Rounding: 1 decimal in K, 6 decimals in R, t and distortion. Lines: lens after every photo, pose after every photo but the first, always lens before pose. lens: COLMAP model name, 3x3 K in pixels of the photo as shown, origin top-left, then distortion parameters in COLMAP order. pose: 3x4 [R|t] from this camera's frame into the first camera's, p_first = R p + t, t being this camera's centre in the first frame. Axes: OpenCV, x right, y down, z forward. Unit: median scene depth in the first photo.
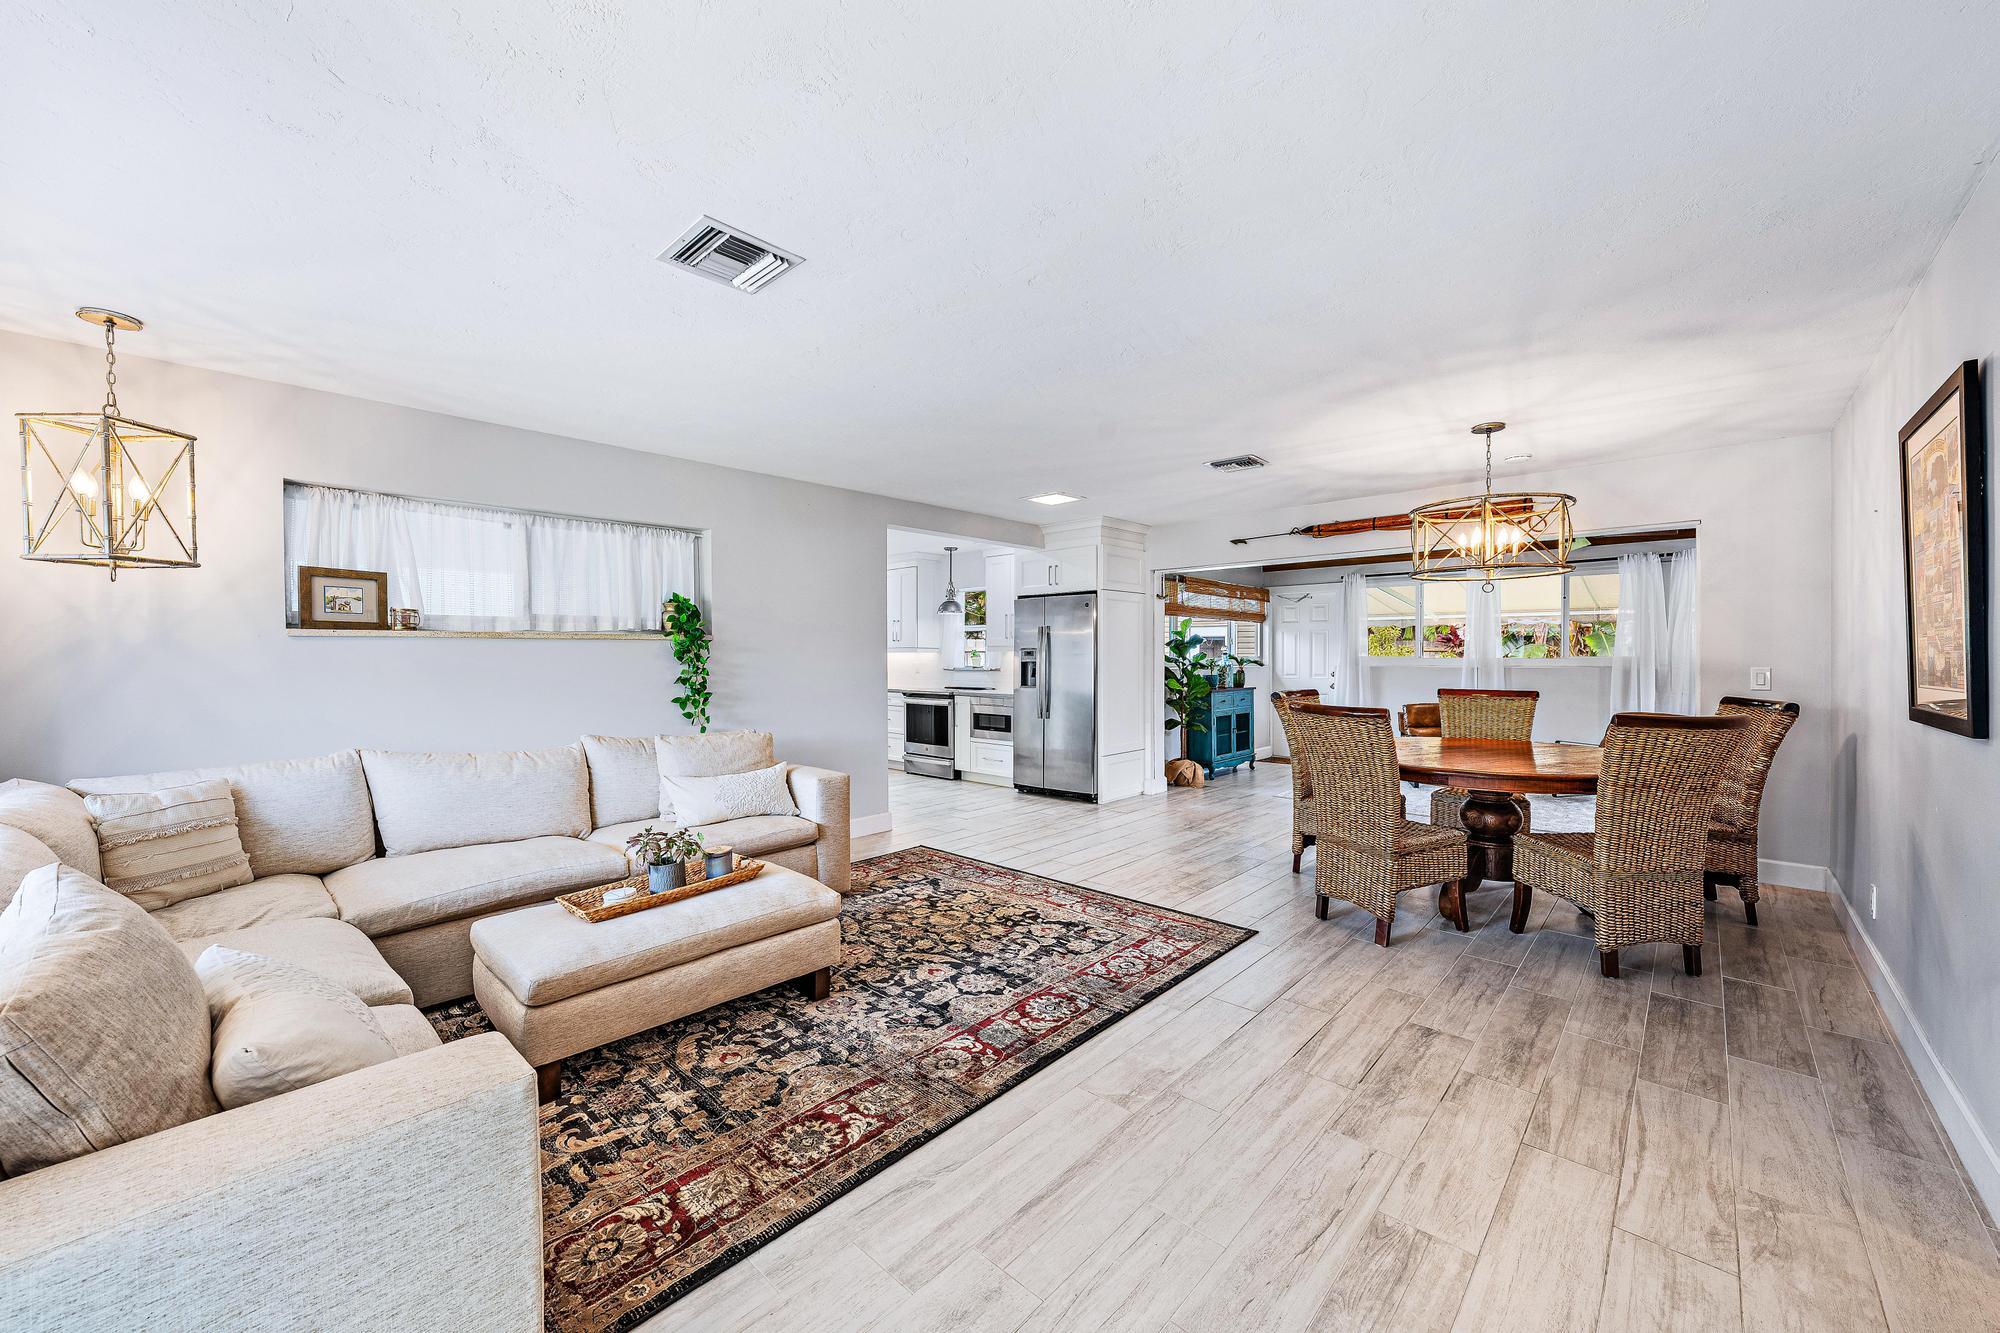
lens RADIAL K [[774.7, 0, 1004.4], [0, 774.7, 667.7], [0, 0, 1]] dist [-0.004119, 0.000042]
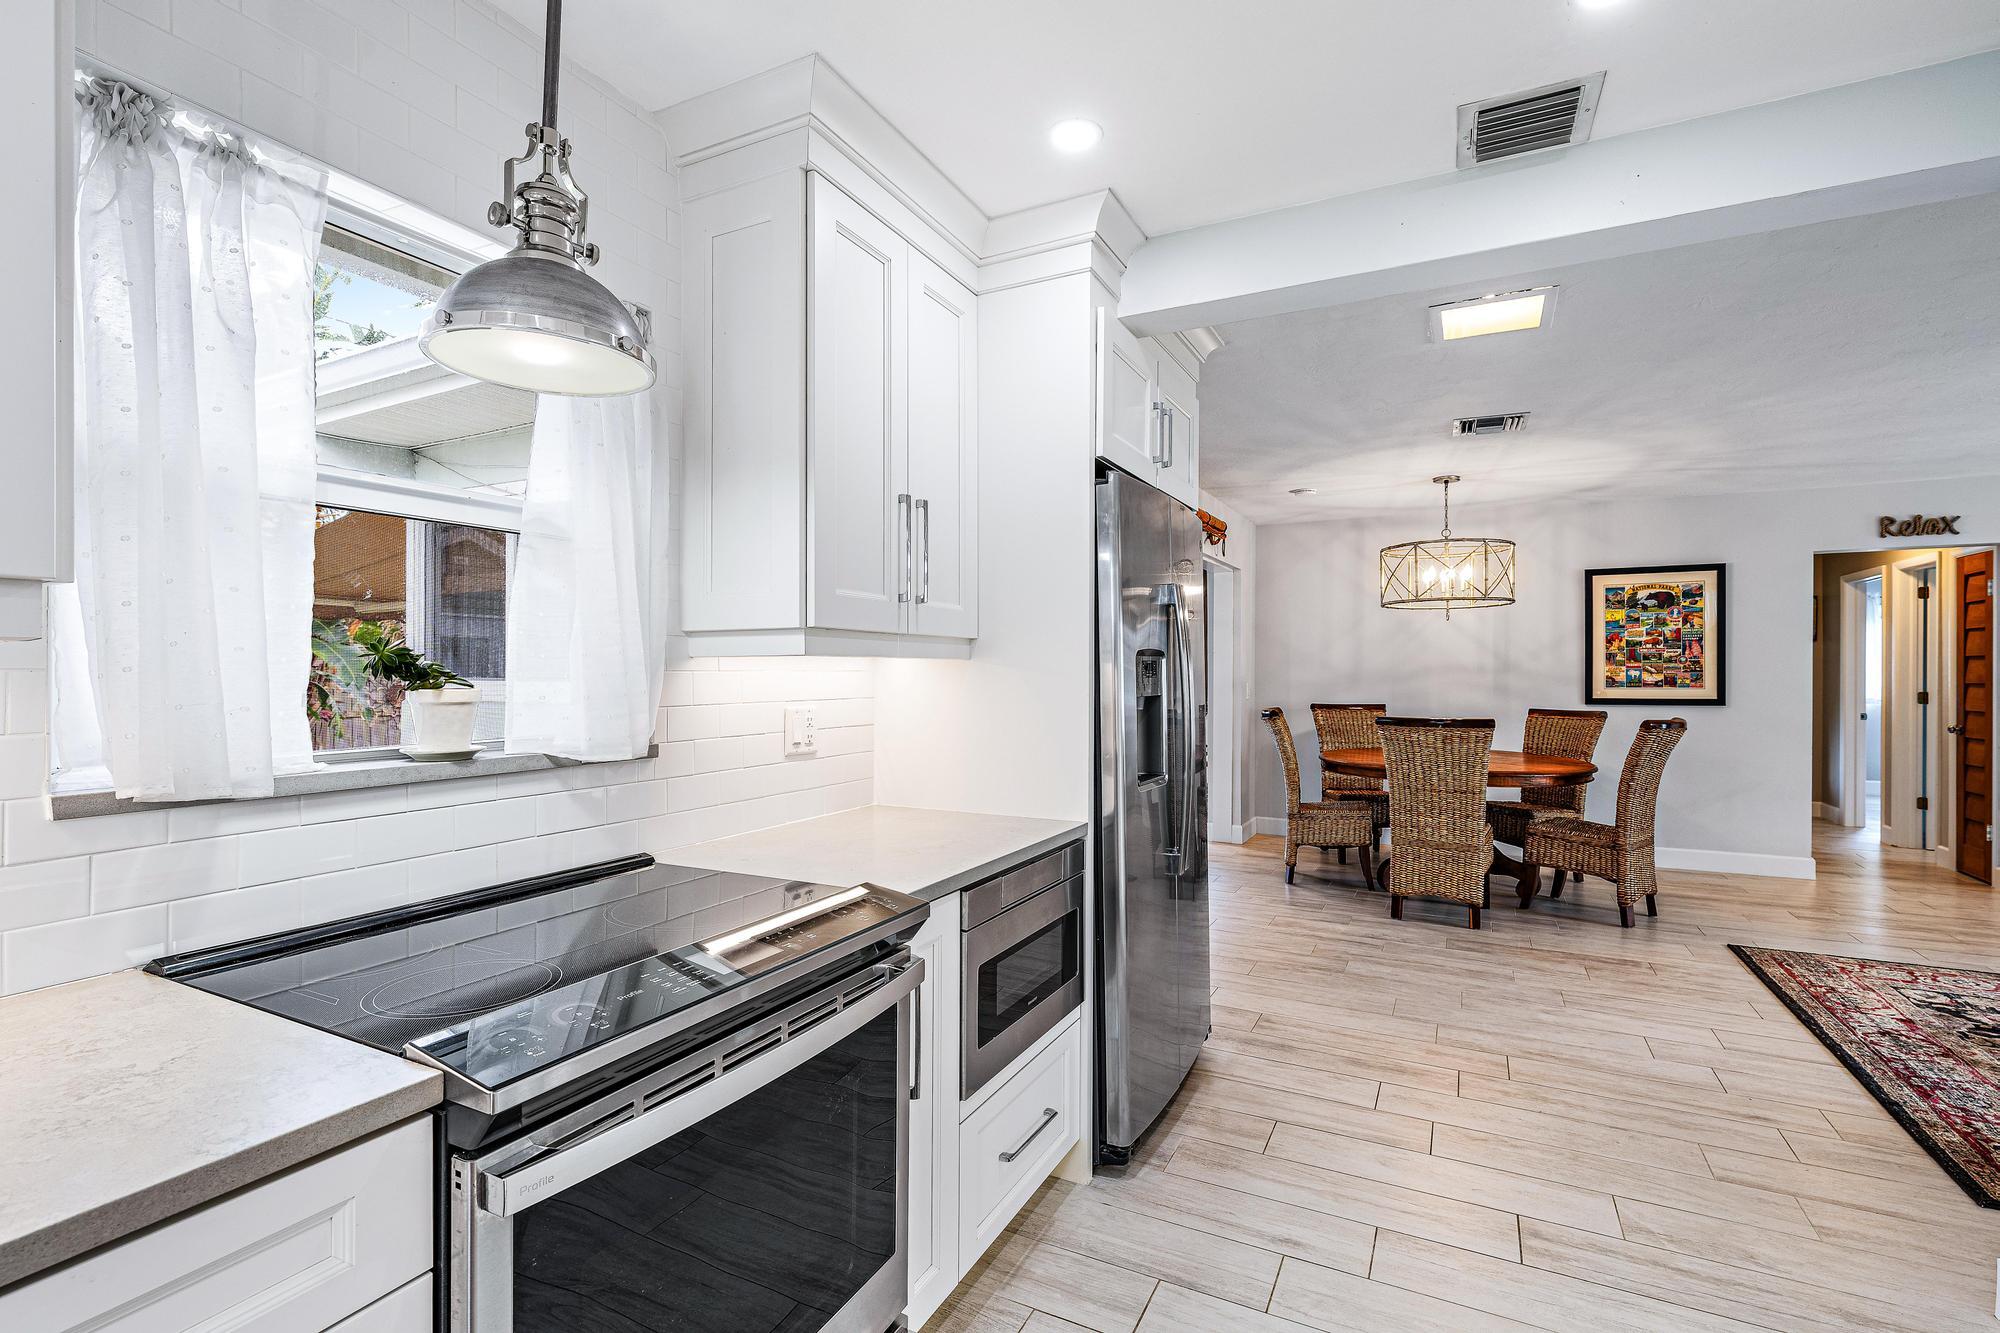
lens RADIAL K [[887.4, 0, 1004.8], [0, 887.4, 677.9], [0, 0, 1]] dist [-0.008771, -0.000254]
pose [[-0.258453, -0.003244, 0.966018, -0.500678], [0.015721, 0.999848, 0.007564, -0.032687], [-0.965896, 0.017142, -0.258363, 2.017814]]
